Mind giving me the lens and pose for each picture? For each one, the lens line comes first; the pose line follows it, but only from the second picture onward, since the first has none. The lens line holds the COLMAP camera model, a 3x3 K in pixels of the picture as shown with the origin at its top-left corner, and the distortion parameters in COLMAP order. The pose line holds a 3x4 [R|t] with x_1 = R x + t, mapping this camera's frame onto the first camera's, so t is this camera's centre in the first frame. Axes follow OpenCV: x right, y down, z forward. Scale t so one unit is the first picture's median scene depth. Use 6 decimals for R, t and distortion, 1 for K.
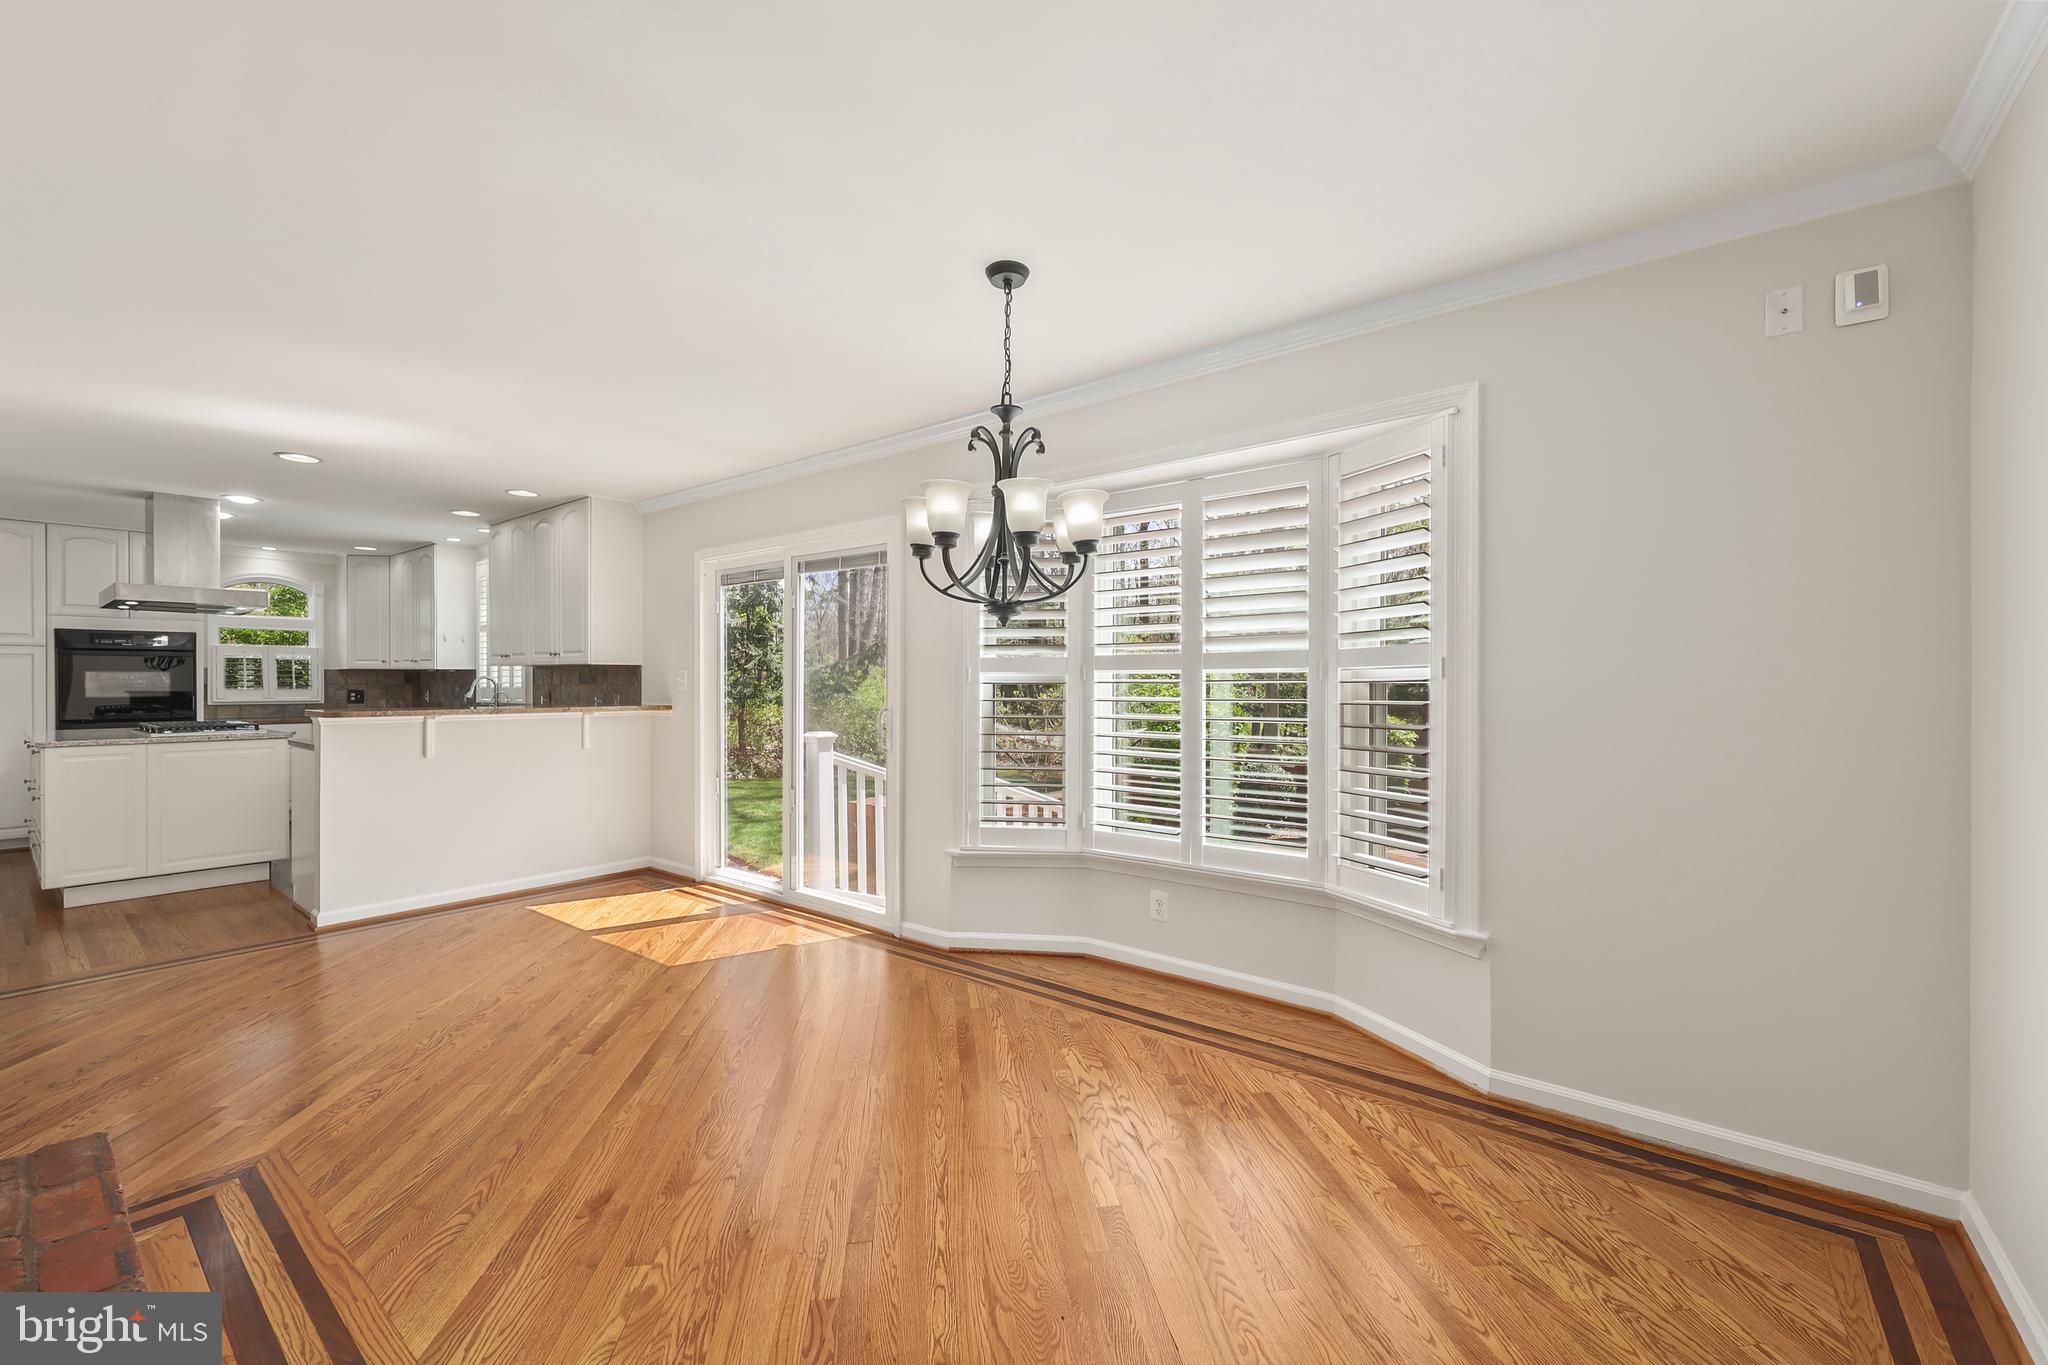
lens RADIAL K [[837.8, 0, 1032.3], [0, 837.8, 687.8], [0, 0, 1]] dist [0.001396, -0.000085]
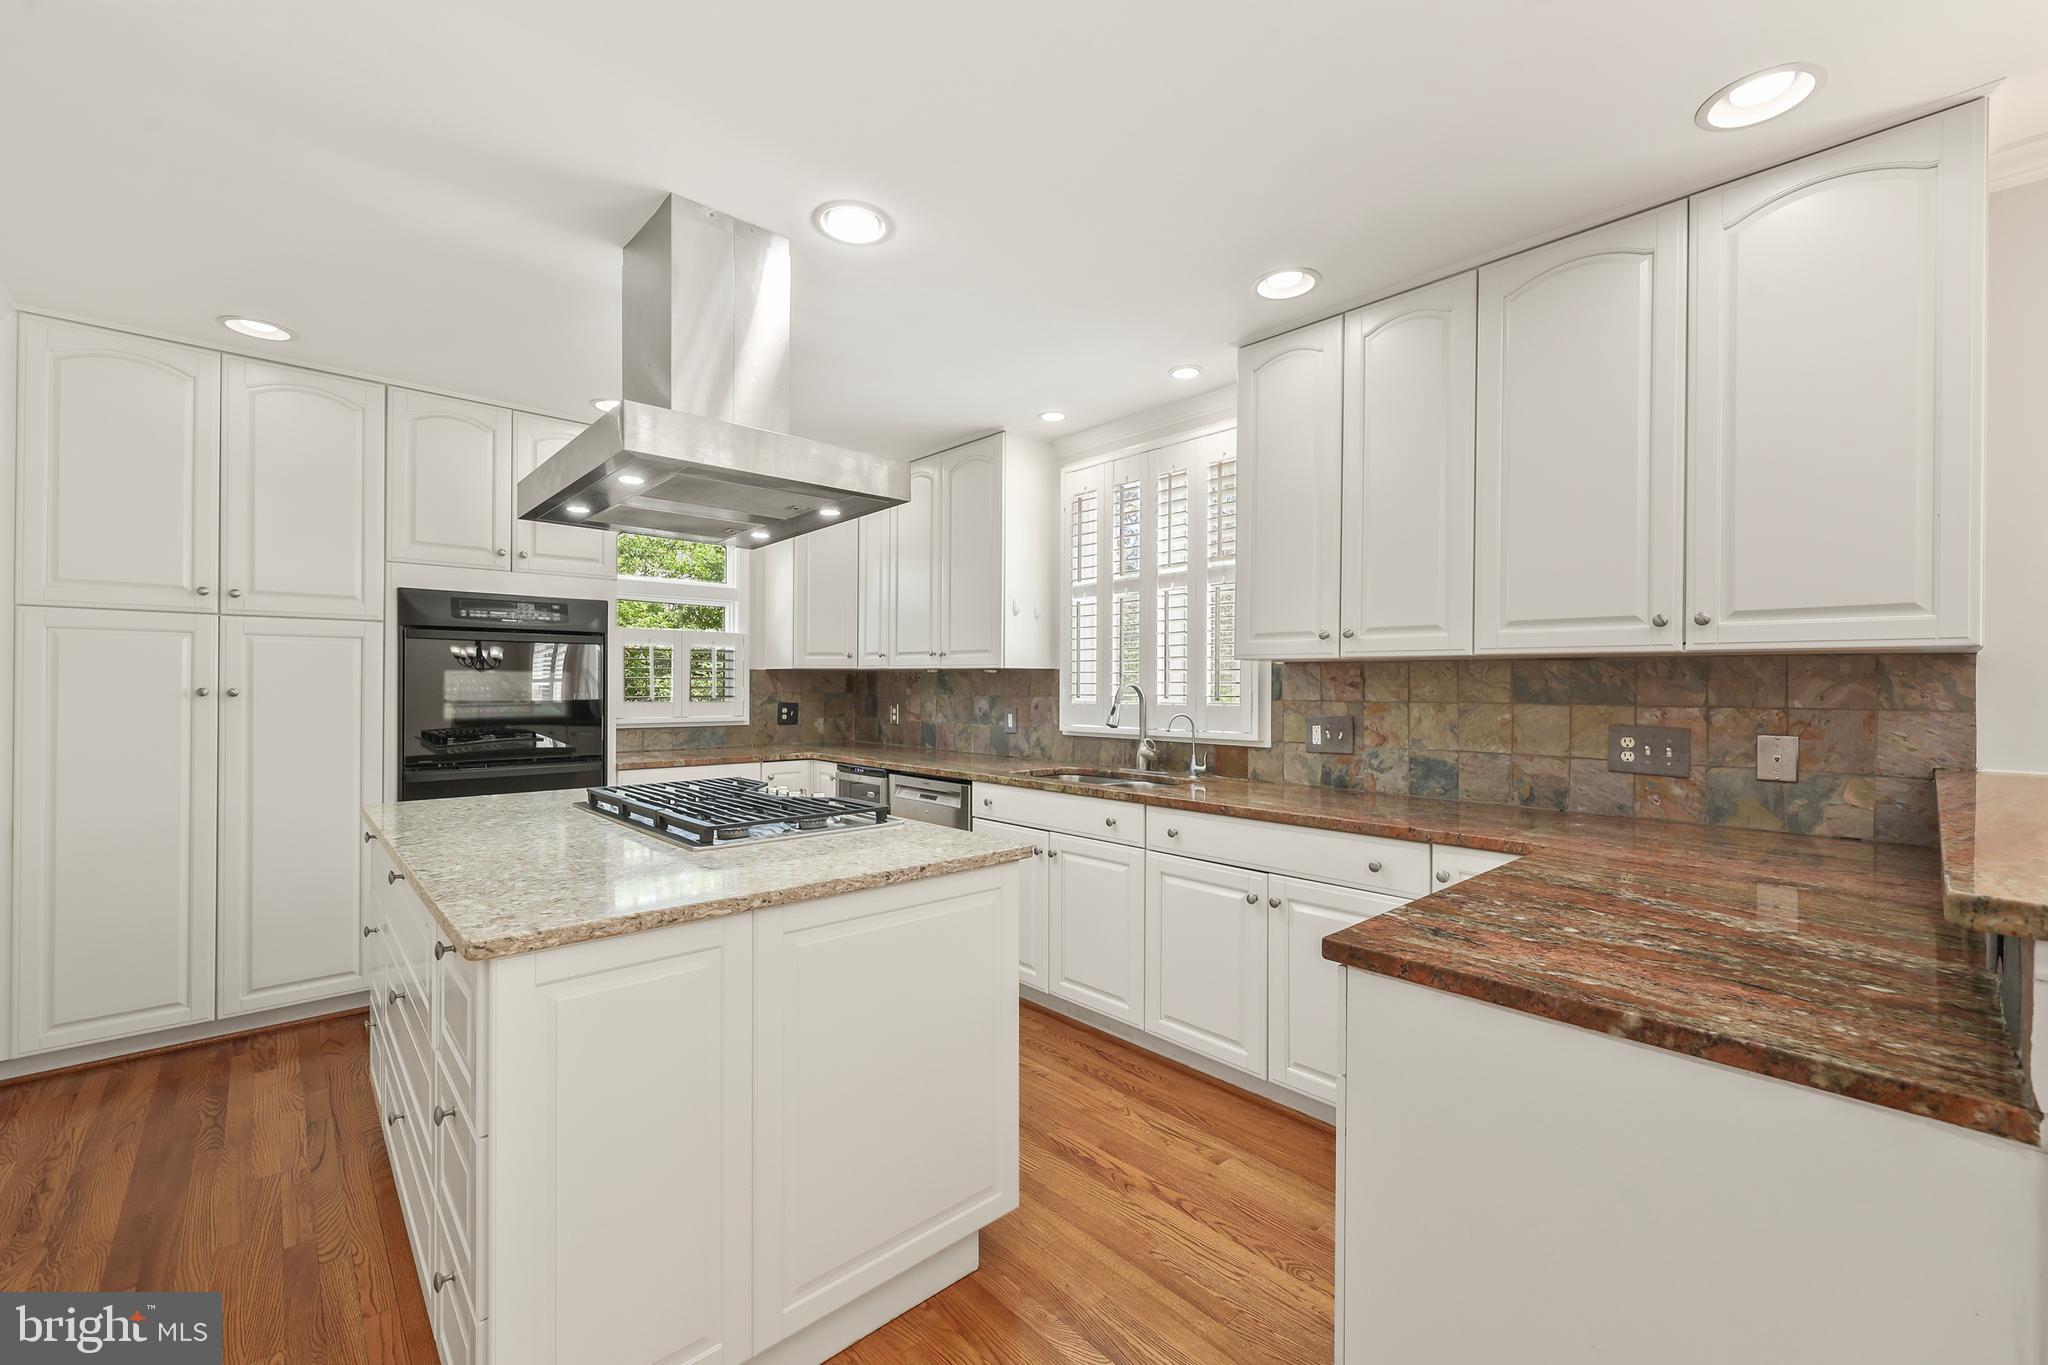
lens RADIAL K [[837.8, 0, 1033.2], [0, 837.8, 686.5], [0, 0, 1]] dist [0.001396, -0.000085]
pose [[0.987736, 0.008222, -0.155919, -0.629393], [-0.009931, 0.999899, -0.010180, -0.005861], [0.155820, 0.011603, 0.987717, 0.497772]]
